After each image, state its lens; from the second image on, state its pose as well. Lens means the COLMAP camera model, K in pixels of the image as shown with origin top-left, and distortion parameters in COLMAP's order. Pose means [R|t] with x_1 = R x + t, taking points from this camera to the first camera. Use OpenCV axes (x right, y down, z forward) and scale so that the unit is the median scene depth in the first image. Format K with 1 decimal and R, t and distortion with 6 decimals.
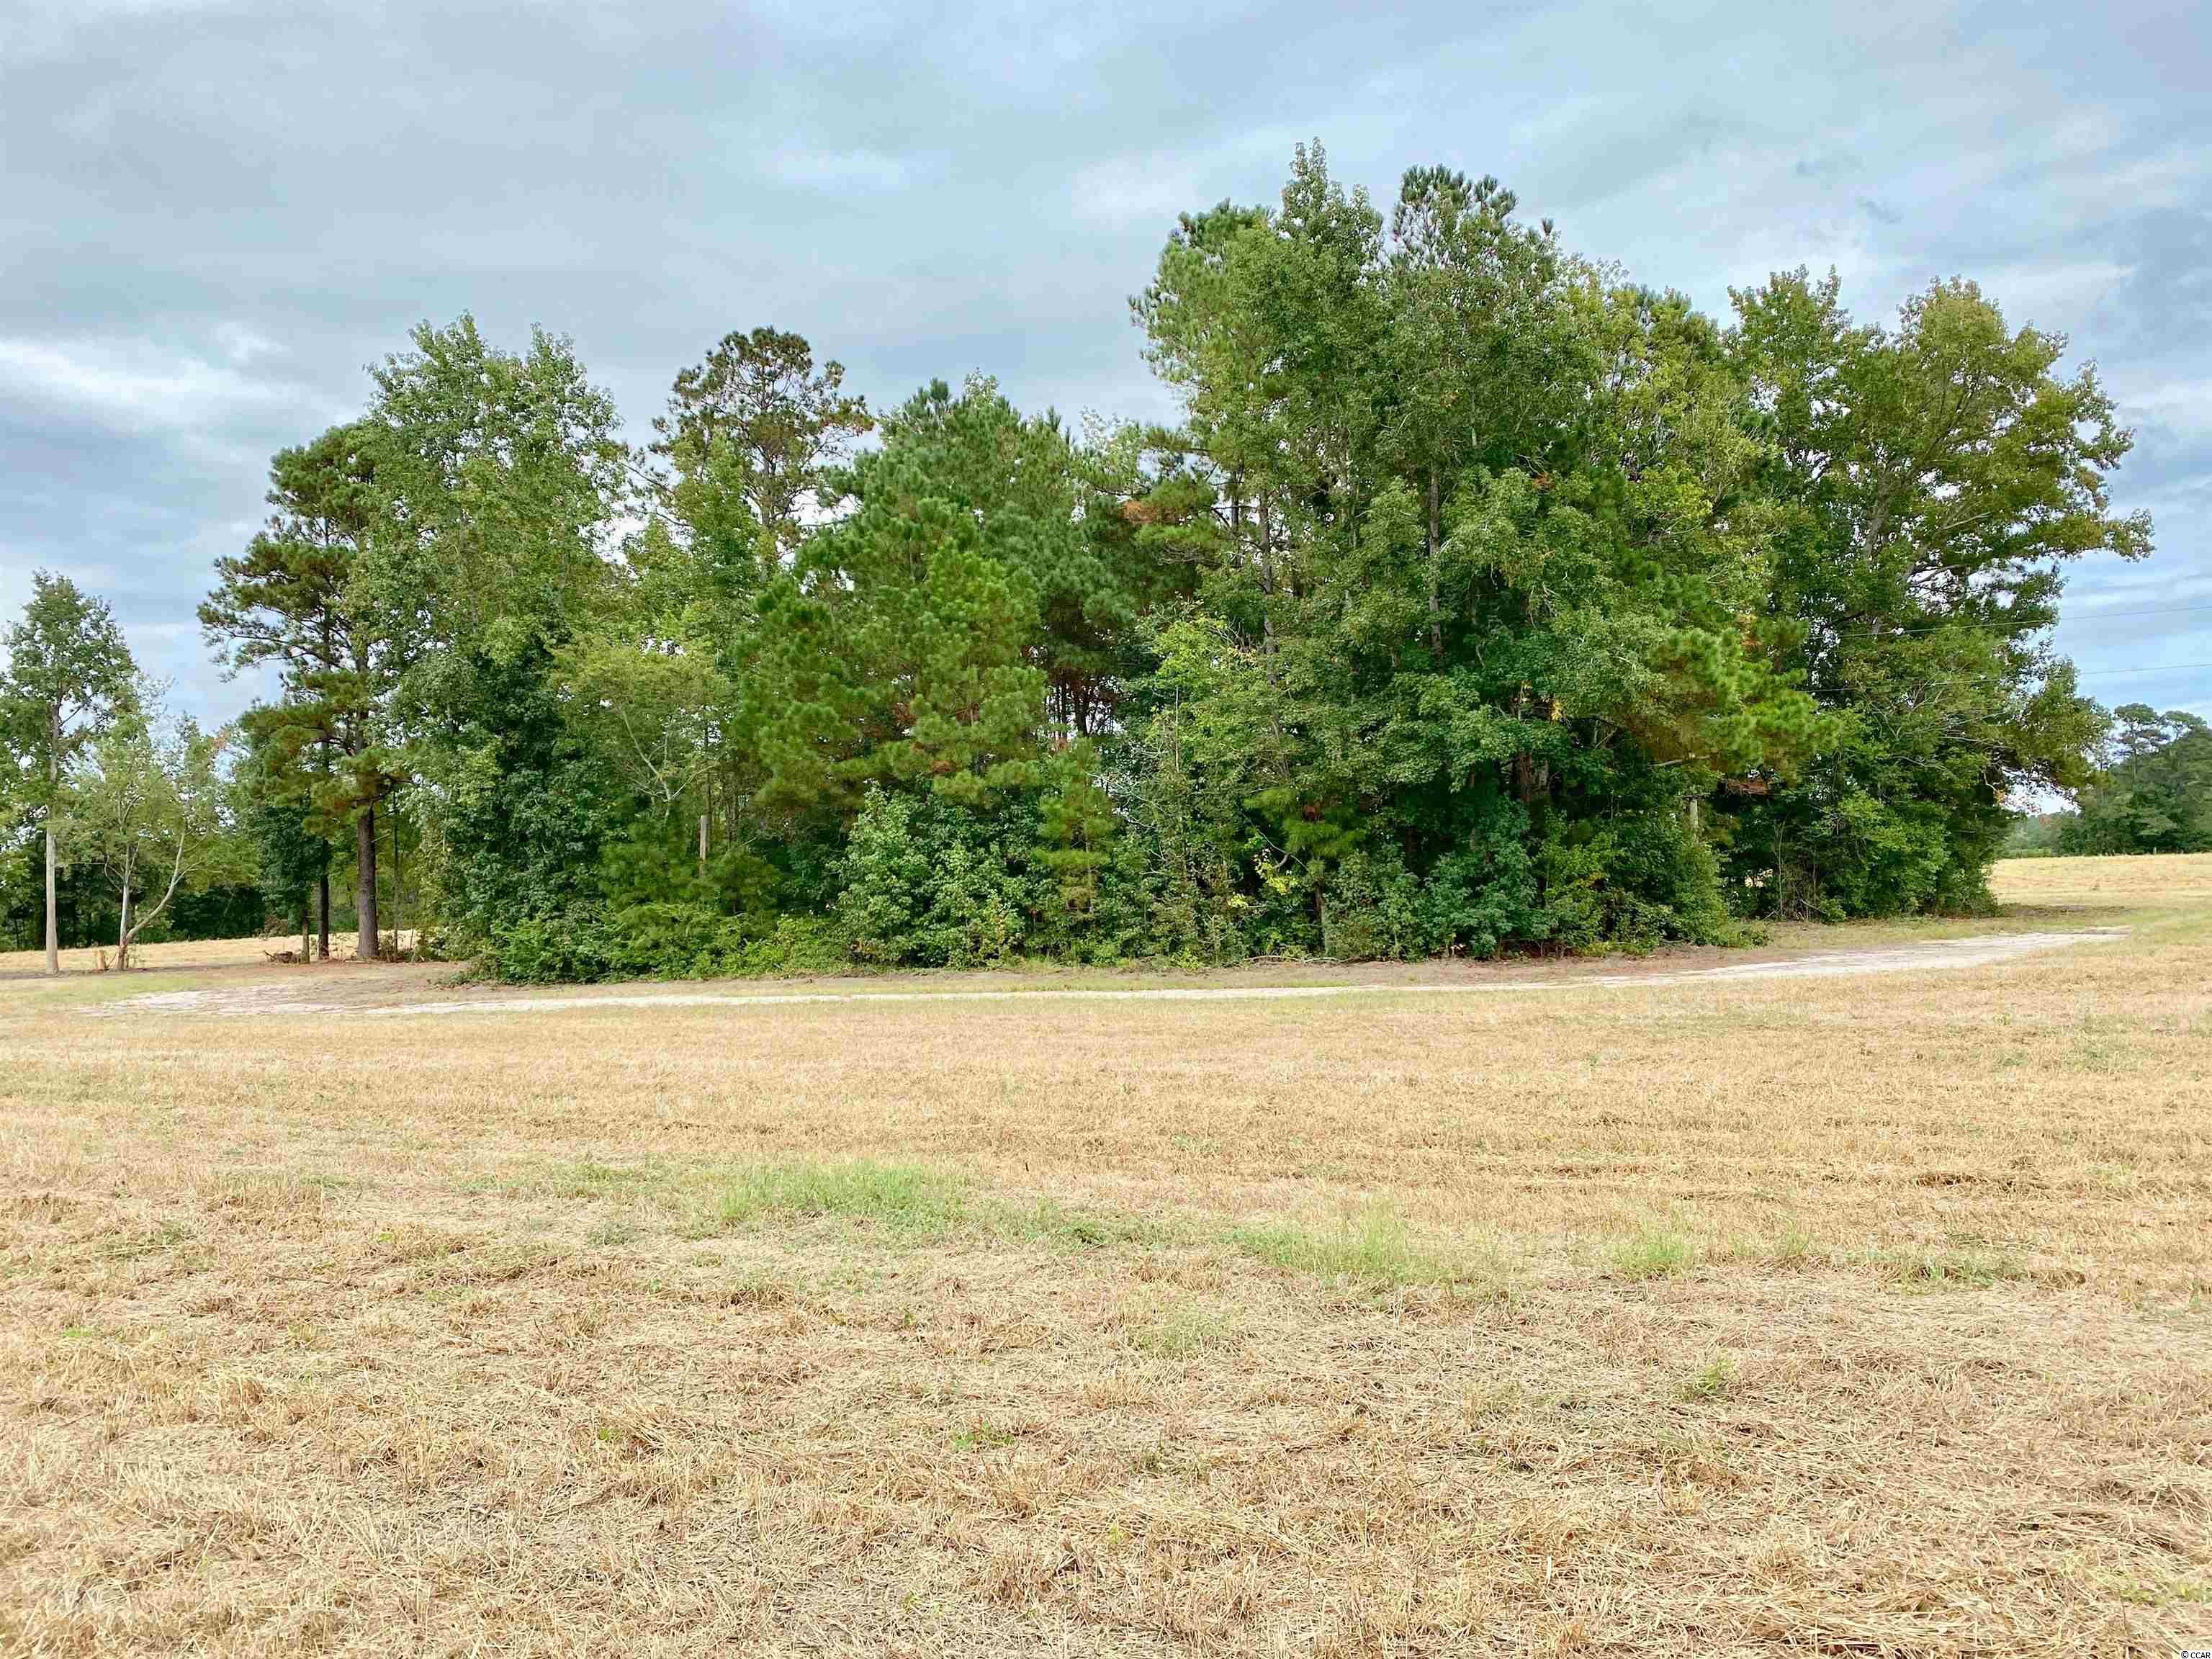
lens RADIAL K [[1682.0, 0, 1098.6], [0, 1682.0, 814.4], [0, 0, 1]] dist [0.005584, -0.002550]
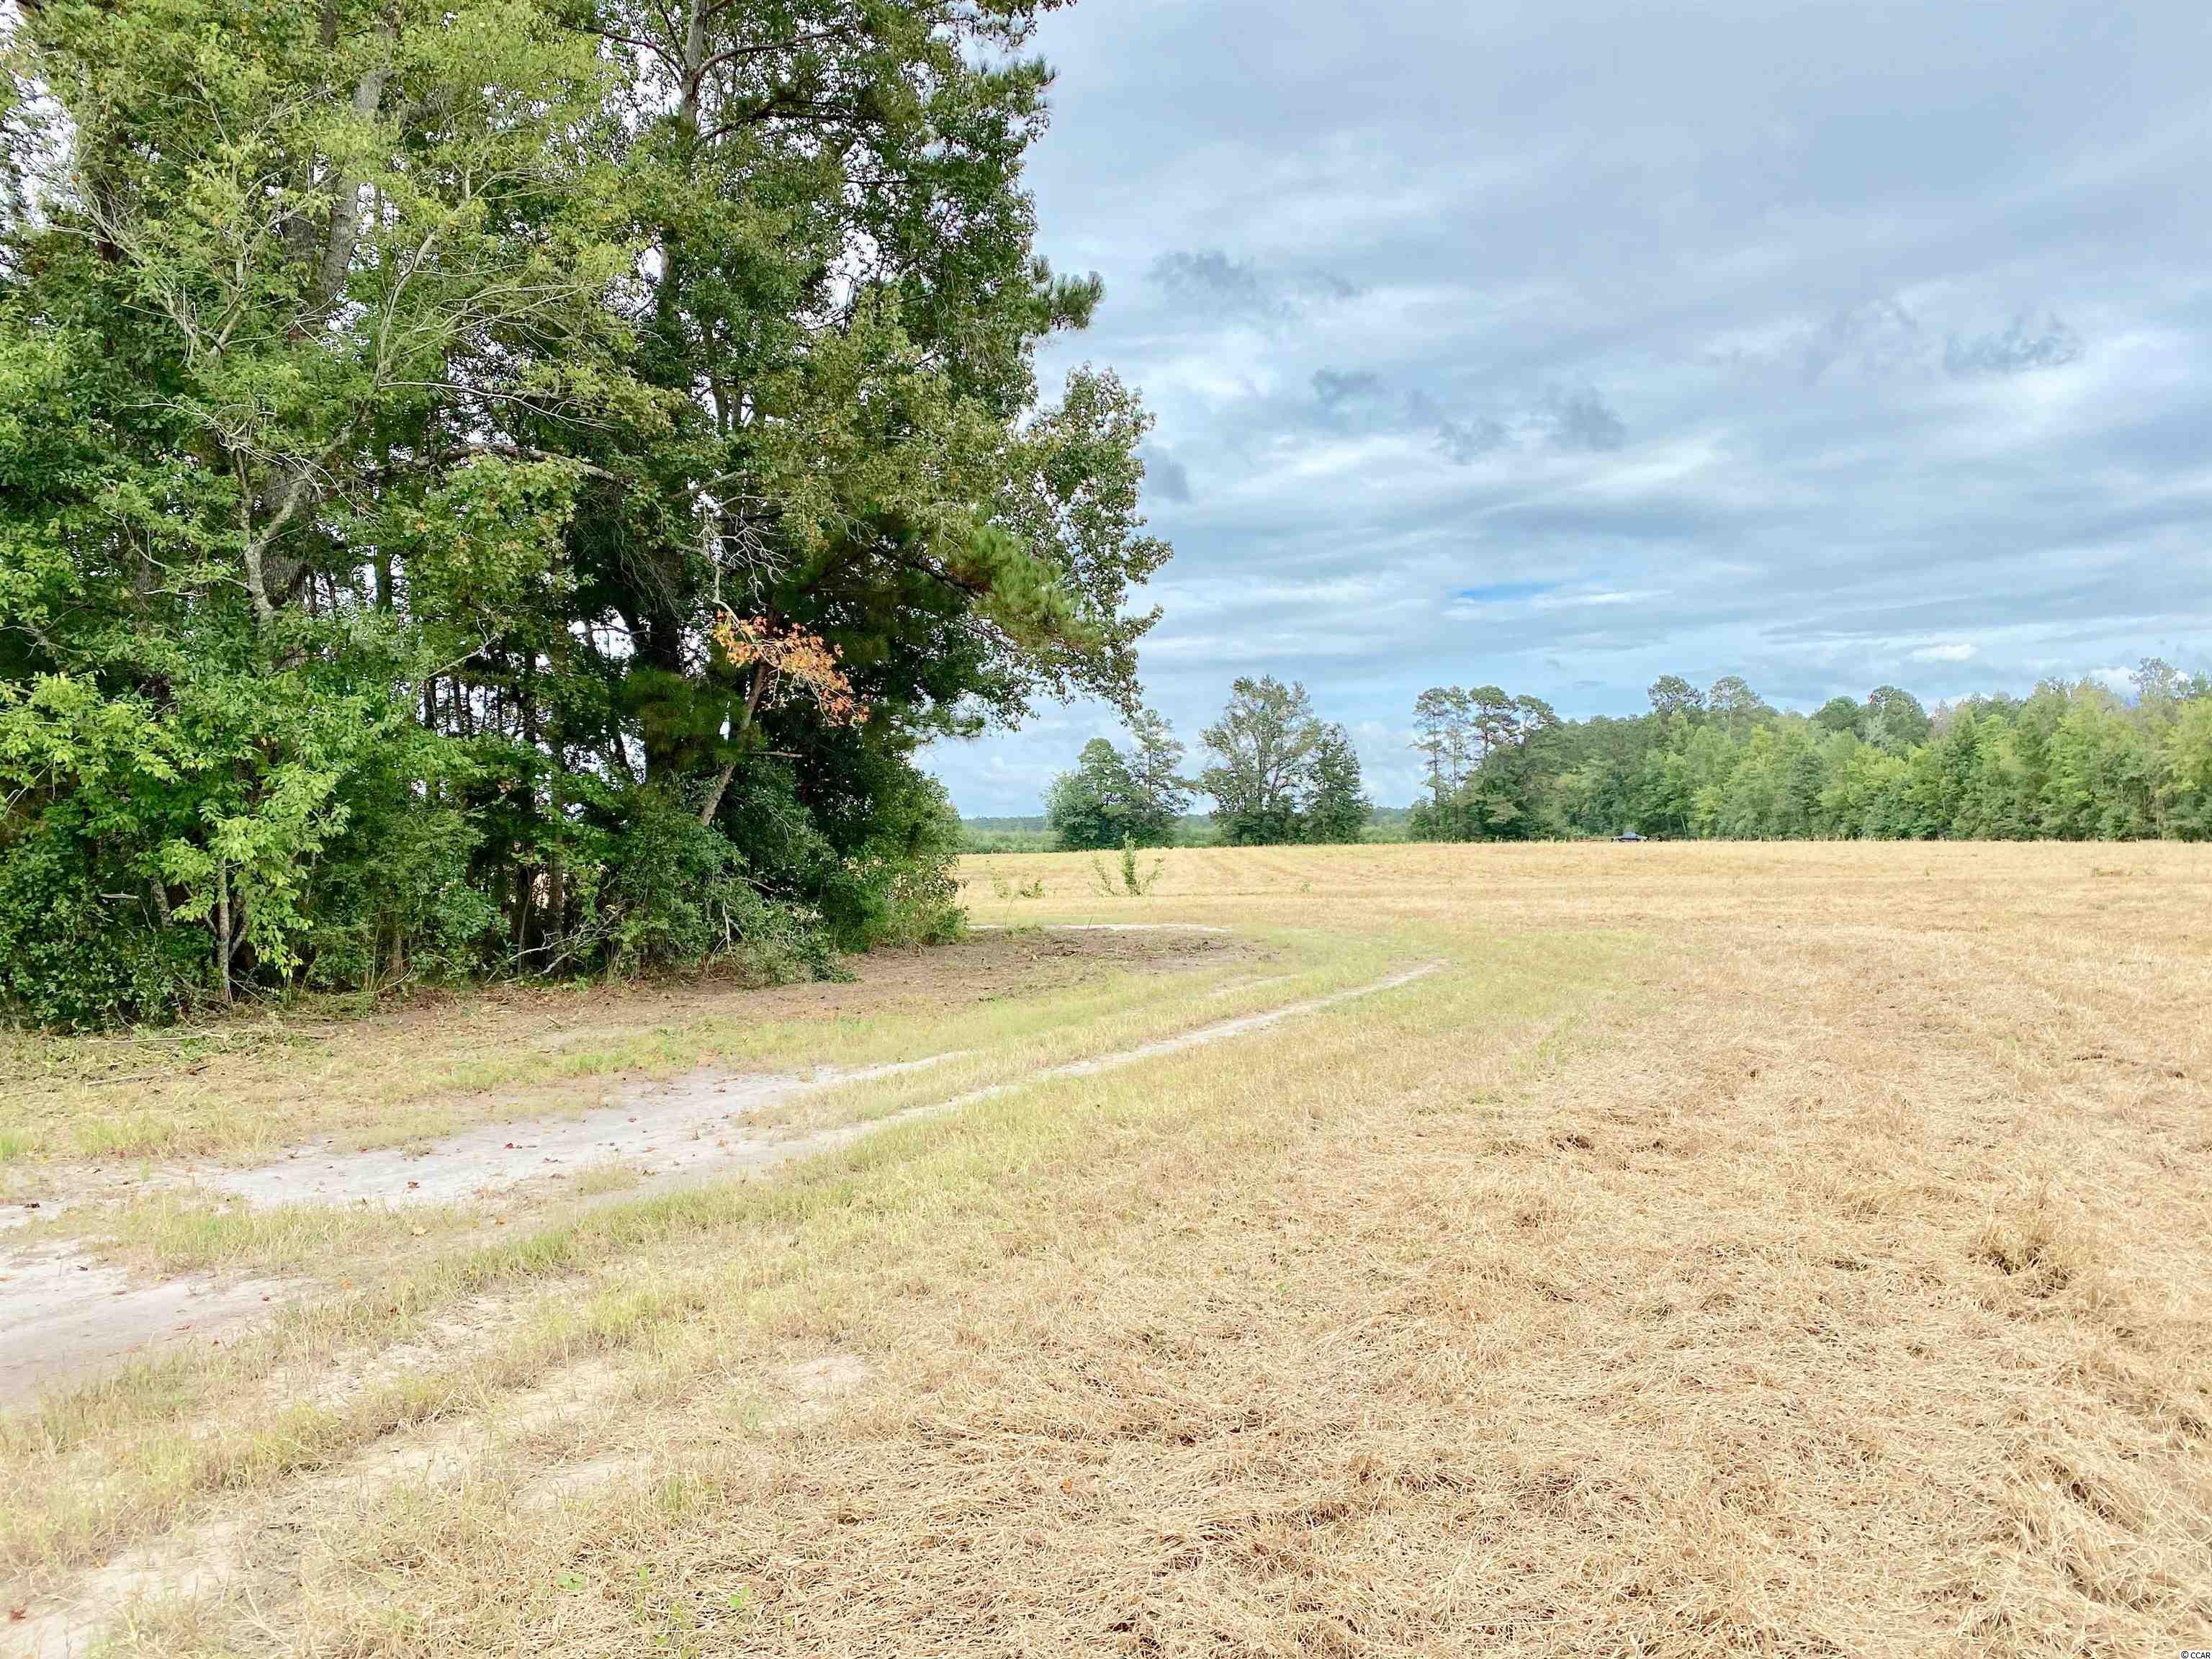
lens RADIAL K [[1675.5, 0, 1097.9], [0, 1675.5, 831.4], [0, 0, 1]] dist [0.060275, -0.101826]
pose [[0.953102, 0.023463, 0.301737, 0.115437], [-0.030663, 0.999346, 0.019145, 0.005630], [-0.301091, -0.027499, 0.953199, 0.150333]]
